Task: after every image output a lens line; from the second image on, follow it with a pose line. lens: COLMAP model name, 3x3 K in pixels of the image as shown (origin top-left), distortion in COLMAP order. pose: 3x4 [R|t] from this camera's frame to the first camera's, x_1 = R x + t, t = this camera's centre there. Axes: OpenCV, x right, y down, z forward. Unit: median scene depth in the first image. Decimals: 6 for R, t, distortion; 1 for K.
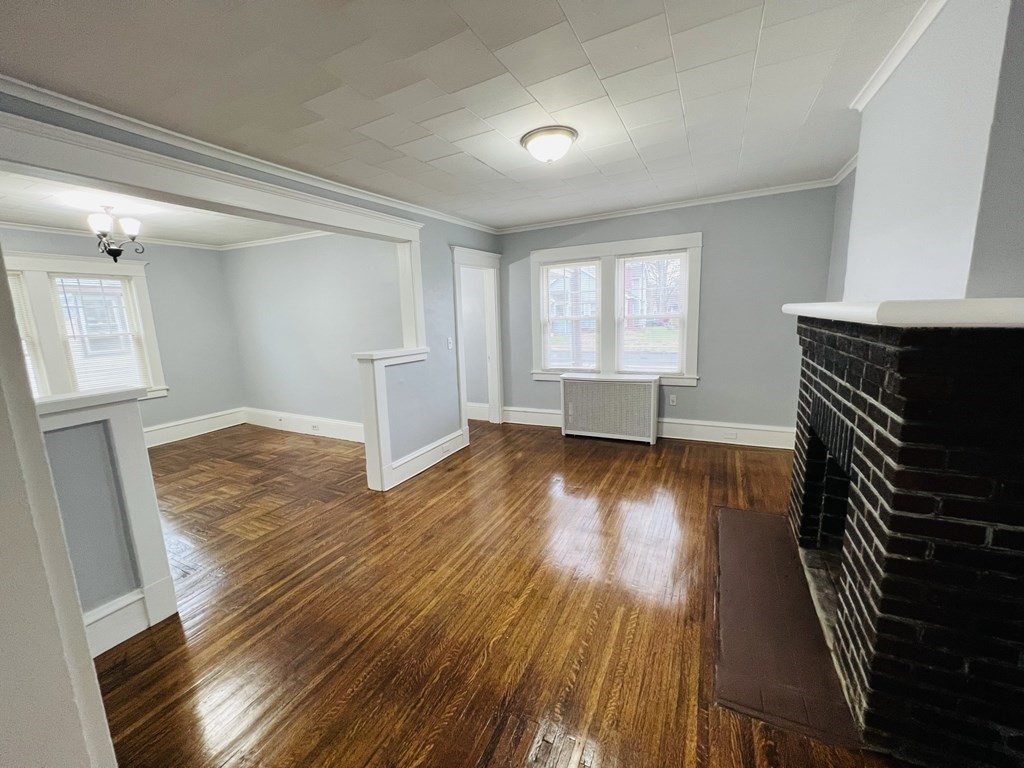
lens RADIAL K [[408.5, 0, 509.5], [0, 408.5, 381.2], [0, 0, 1]] dist [-0.000930, -0.000110]
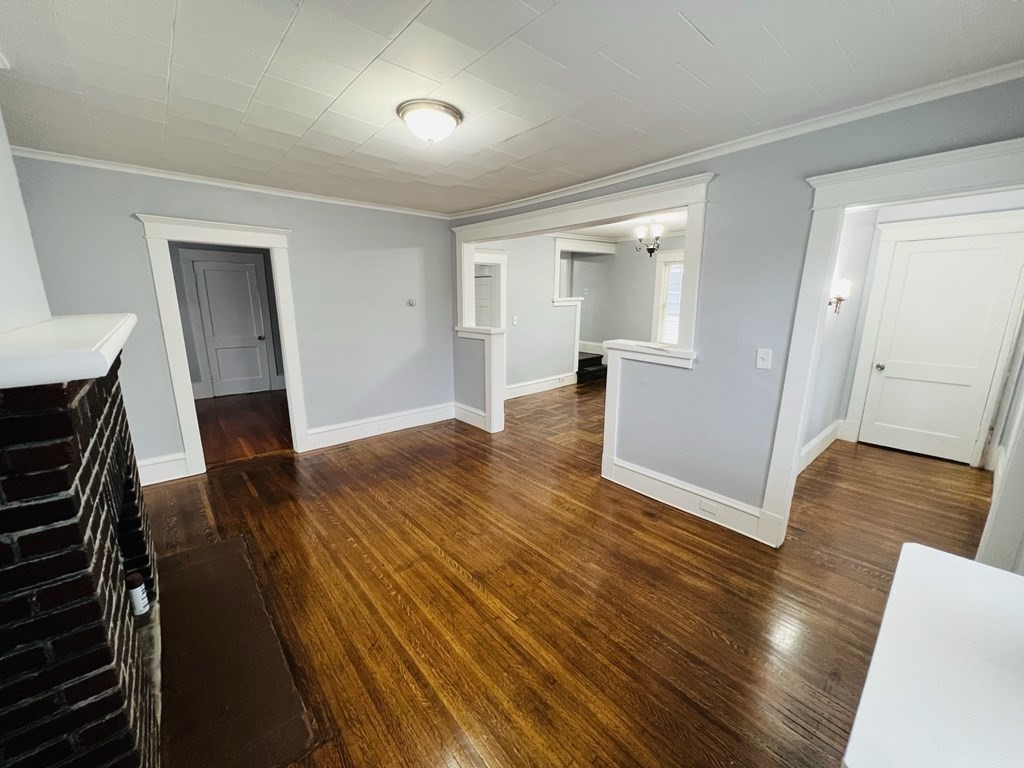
lens RADIAL K [[408.5, 0, 509.5], [0, 408.5, 381.2], [0, 0, 1]] dist [-0.000930, -0.000110]
pose [[-0.382186, 0.233218, -0.894172, 0.683560], [-0.141103, 0.941554, 0.305887, -0.250328], [0.913249, 0.243076, -0.326941, 1.138286]]
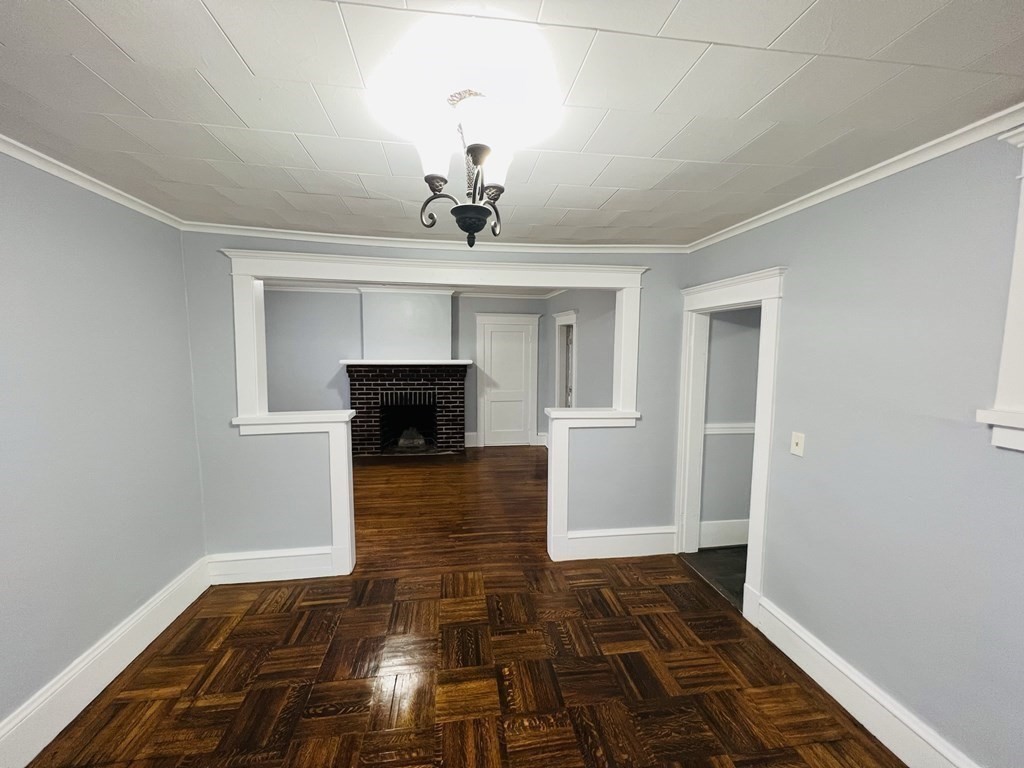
lens RADIAL K [[408.5, 0, 509.5], [0, 408.5, 381.2], [0, 0, 1]] dist [-0.000930, -0.000110]
pose [[-0.574473, -0.037617, 0.817658, -1.308762], [0.148071, 0.977686, 0.149012, -0.217202], [-0.805019, 0.206674, -0.556085, 1.222023]]
